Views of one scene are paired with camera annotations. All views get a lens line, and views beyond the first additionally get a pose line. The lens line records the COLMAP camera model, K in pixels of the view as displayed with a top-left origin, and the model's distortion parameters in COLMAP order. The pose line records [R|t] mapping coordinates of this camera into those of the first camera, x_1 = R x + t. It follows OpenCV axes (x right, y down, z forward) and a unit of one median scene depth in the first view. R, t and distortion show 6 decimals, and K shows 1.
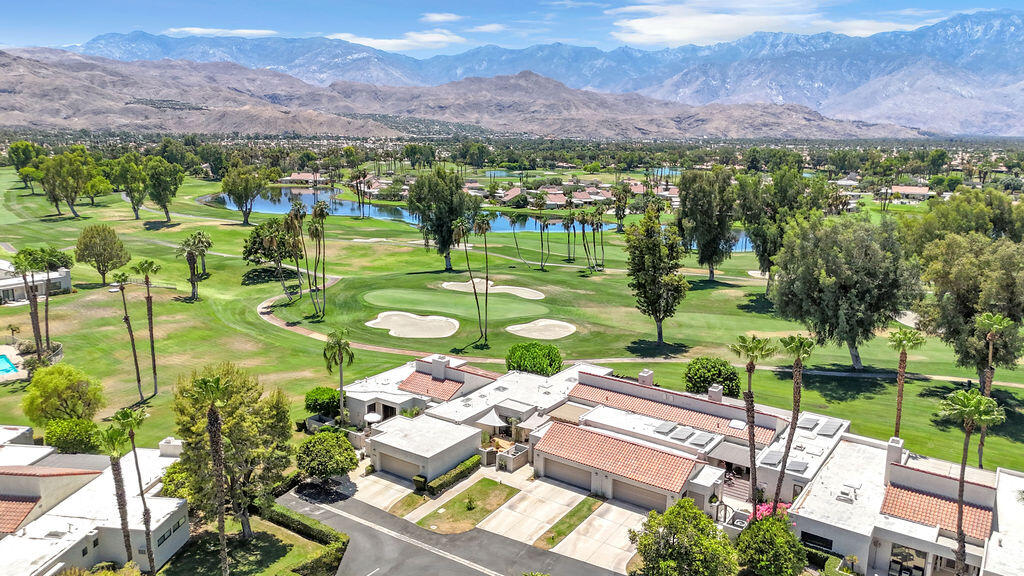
lens RADIAL K [[753.8, 0, 512.0], [0, 753.8, 288.0], [0, 0, 1]] dist [0.079683, -0.073101]
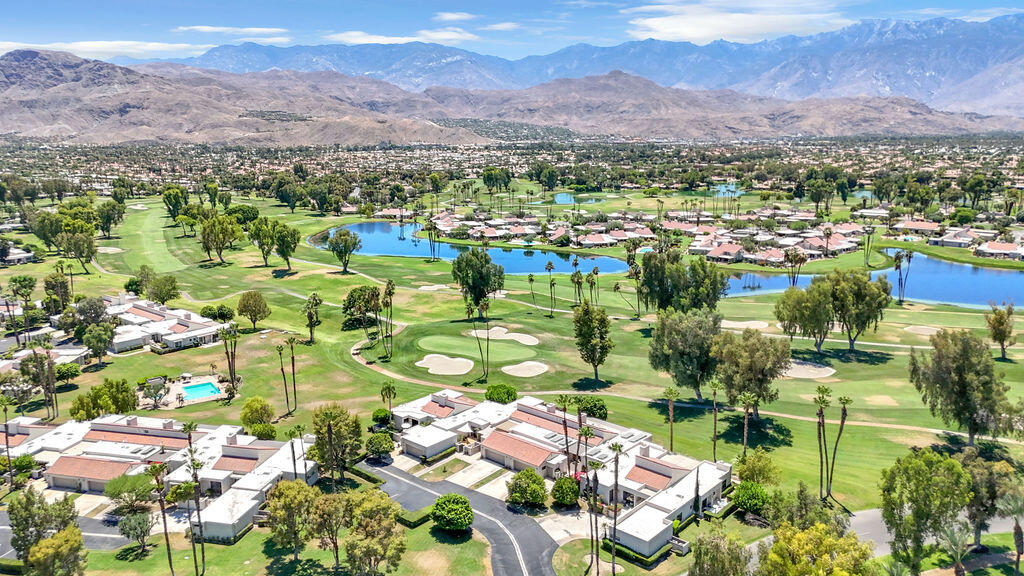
lens RADIAL K [[753.8, 0, 512.0], [0, 753.8, 288.0], [0, 0, 1]] dist [0.079683, -0.073101]
pose [[0.992785, 0.004624, -0.119820, 0.124496], [-0.004261, 0.999986, 0.003283, -0.074304], [0.119833, -0.002748, 0.992790, -0.348826]]
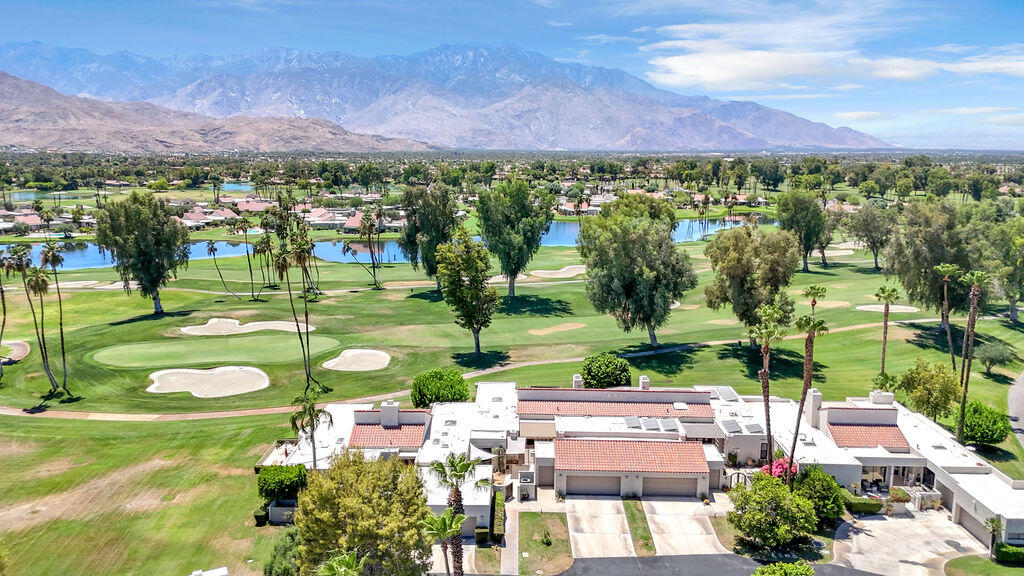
lens RADIAL K [[753.8, 0, 512.0], [0, 753.8, 288.0], [0, 0, 1]] dist [0.079683, -0.073101]
pose [[0.827707, -0.113148, 0.549635, -0.191533], [0.122147, 0.992304, 0.020332, -0.018666], [-0.547705, 0.050307, 0.835158, 0.066135]]
